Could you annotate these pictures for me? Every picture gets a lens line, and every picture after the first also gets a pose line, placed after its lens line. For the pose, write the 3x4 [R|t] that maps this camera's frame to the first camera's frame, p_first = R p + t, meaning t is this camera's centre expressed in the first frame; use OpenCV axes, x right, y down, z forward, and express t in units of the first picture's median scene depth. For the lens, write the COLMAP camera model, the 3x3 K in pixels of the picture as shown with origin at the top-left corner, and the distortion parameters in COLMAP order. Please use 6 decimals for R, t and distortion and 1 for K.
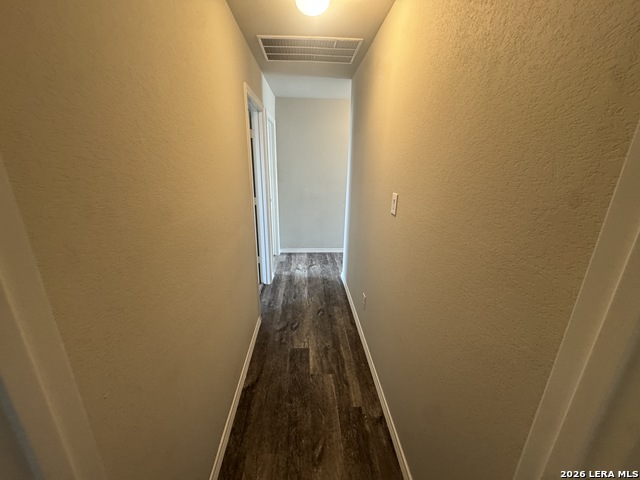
lens RADIAL K [[258.0, 0, 319.9], [0, 258.0, 241.6], [0, 0, 1]] dist [-0.001577, 0.000357]
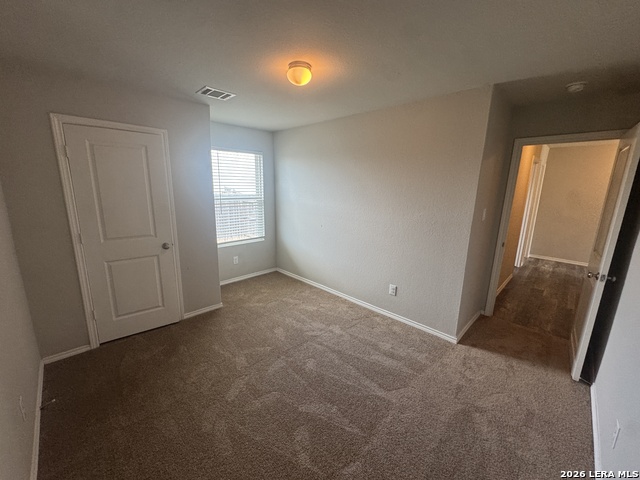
lens RADIAL K [[258.0, 0, 319.7], [0, 258.0, 239.9], [0, 0, 1]] dist [-0.001577, 0.000357]
pose [[0.666718, 0.155636, -0.728879, 0.159655], [-0.236980, 0.971470, -0.009333, 0.424049], [0.706632, 0.178953, 0.684579, -1.337917]]
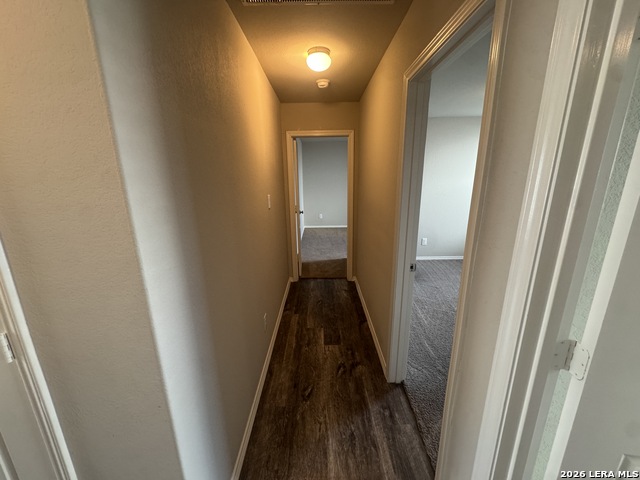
lens RADIAL K [[258.0, 0, 318.8], [0, 258.0, 239.4], [0, 0, 1]] dist [-0.001577, 0.000357]
pose [[-0.998391, -0.012953, 0.055211, -0.068151], [0.017953, 0.851304, 0.524366, -0.493628], [-0.053794, 0.524514, -0.849701, 1.560805]]
